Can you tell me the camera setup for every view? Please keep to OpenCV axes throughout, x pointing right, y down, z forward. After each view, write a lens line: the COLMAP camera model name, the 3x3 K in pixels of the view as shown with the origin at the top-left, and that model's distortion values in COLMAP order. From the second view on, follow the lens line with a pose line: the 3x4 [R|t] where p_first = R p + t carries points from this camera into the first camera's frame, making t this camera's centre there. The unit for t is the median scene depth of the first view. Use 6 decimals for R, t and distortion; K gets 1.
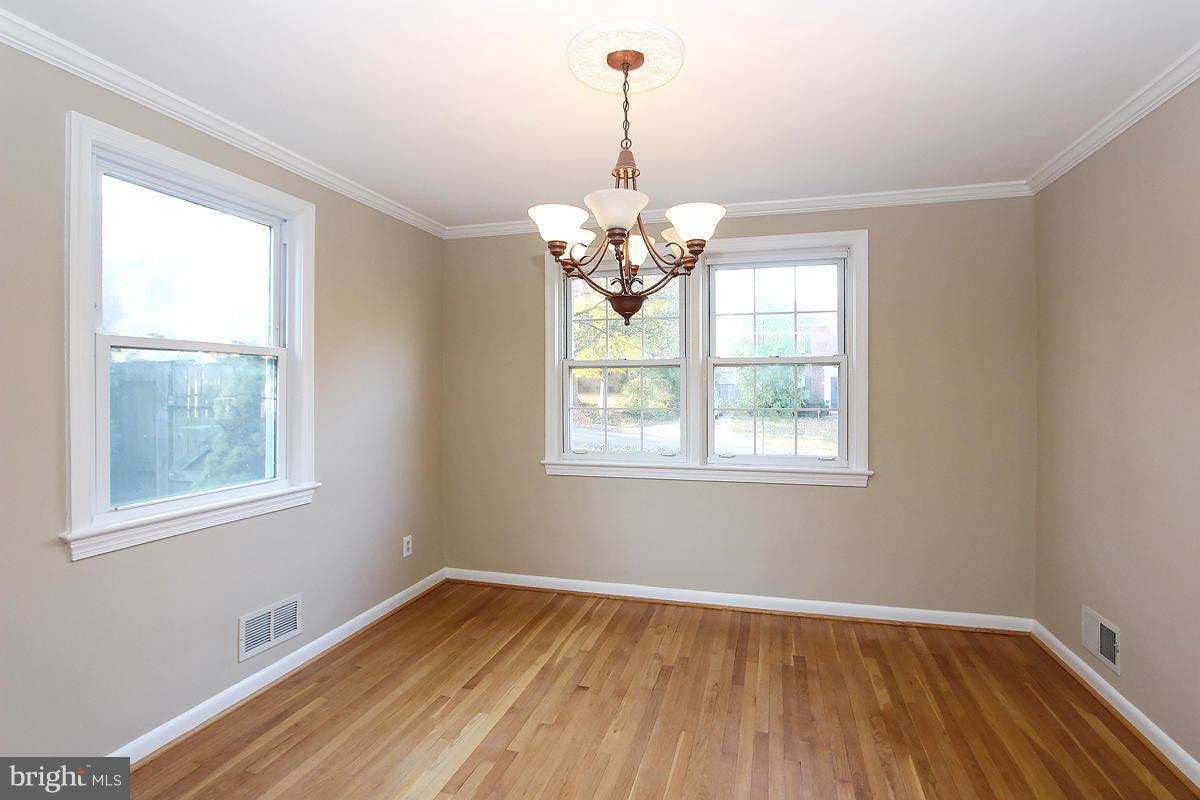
lens RADIAL K [[580.9, 0, 614.1], [0, 580.9, 388.7], [0, 0, 1]] dist [-0.014845, 0.000504]
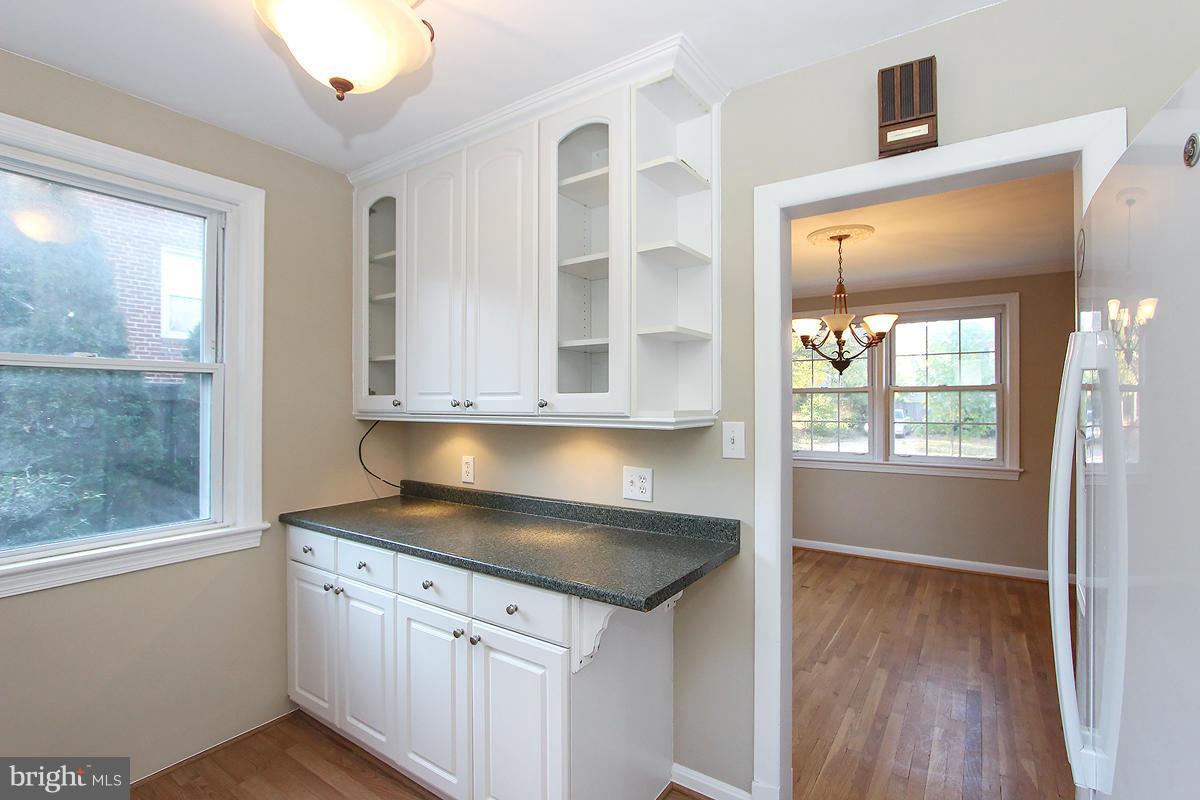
lens RADIAL K [[562.2, 0, 596.0], [0, 562.2, 403.4], [0, 0, 1]] dist [-0.009907, -0.000100]
pose [[0.947135, 0.001499, -0.320832, -0.097555], [-0.003263, 0.999982, -0.004963, -0.002727], [0.320819, 0.005747, 0.947123, -0.660790]]
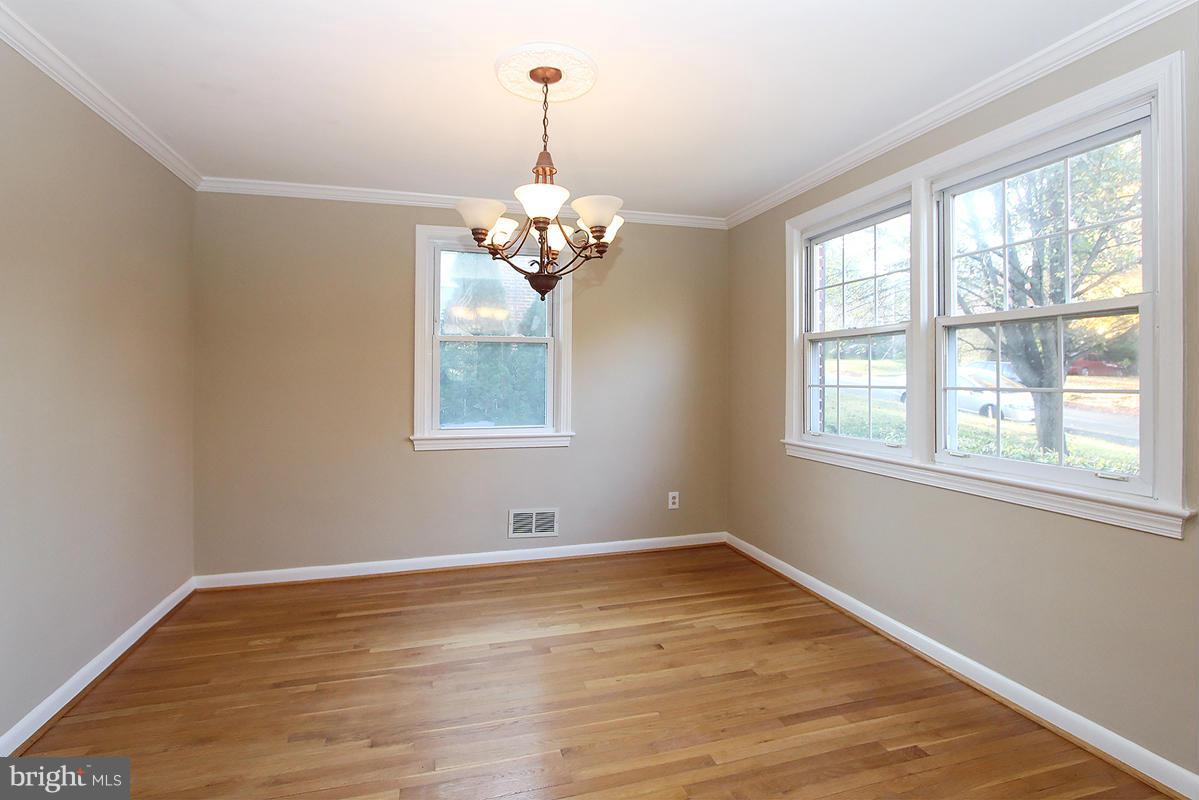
lens RADIAL K [[577.3, 0, 598.5], [0, 577.3, 372.9], [0, 0, 1]] dist [-0.016776, 0.000404]
pose [[0.516678, -0.004387, -0.856169, 0.700311], [-0.004196, 0.999962, -0.007656, 0.029584], [0.856170, 0.007548, 0.516639, 0.331663]]
